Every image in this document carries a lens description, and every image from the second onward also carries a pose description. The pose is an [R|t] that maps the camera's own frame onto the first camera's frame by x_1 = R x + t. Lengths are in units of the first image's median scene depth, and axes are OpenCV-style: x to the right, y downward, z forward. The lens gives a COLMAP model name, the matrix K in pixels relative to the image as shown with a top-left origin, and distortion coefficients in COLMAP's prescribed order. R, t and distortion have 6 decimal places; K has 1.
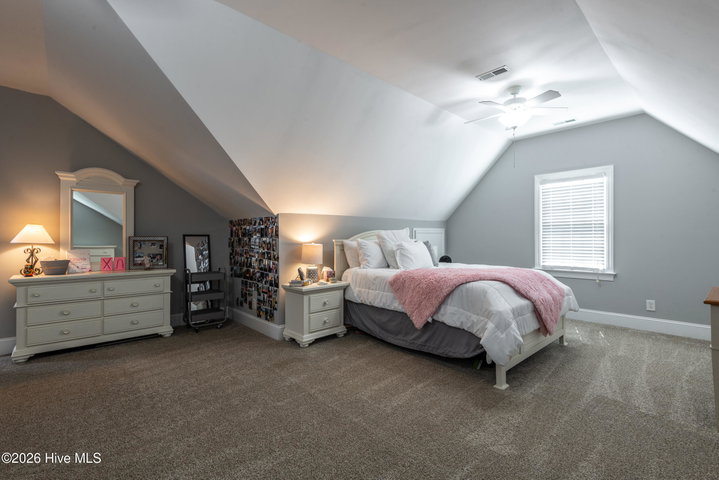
lens RADIAL K [[326.9, 0, 360.5], [0, 326.9, 236.3], [0, 0, 1]] dist [0.015506, -0.008842]
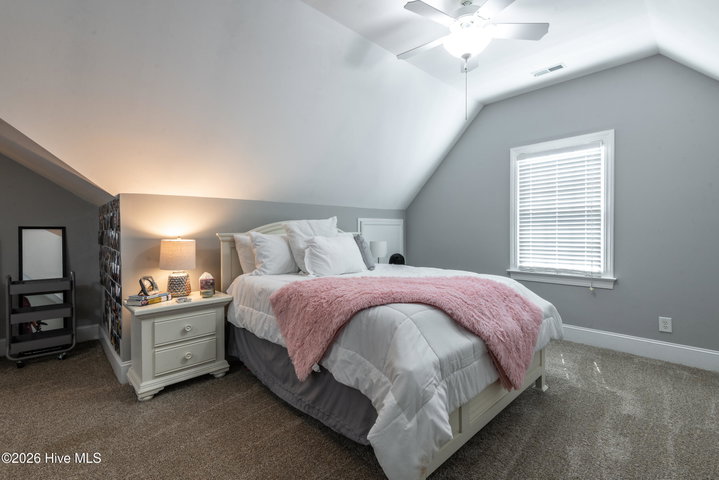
lens RADIAL K [[326.9, 0, 361.3], [0, 326.9, 234.5], [0, 0, 1]] dist [0.015506, -0.008842]
pose [[0.999801, -0.002325, 0.019822, 0.221473], [0.002070, 0.999915, 0.012896, 0.004694], [-0.019850, -0.012852, 0.999720, 0.319203]]
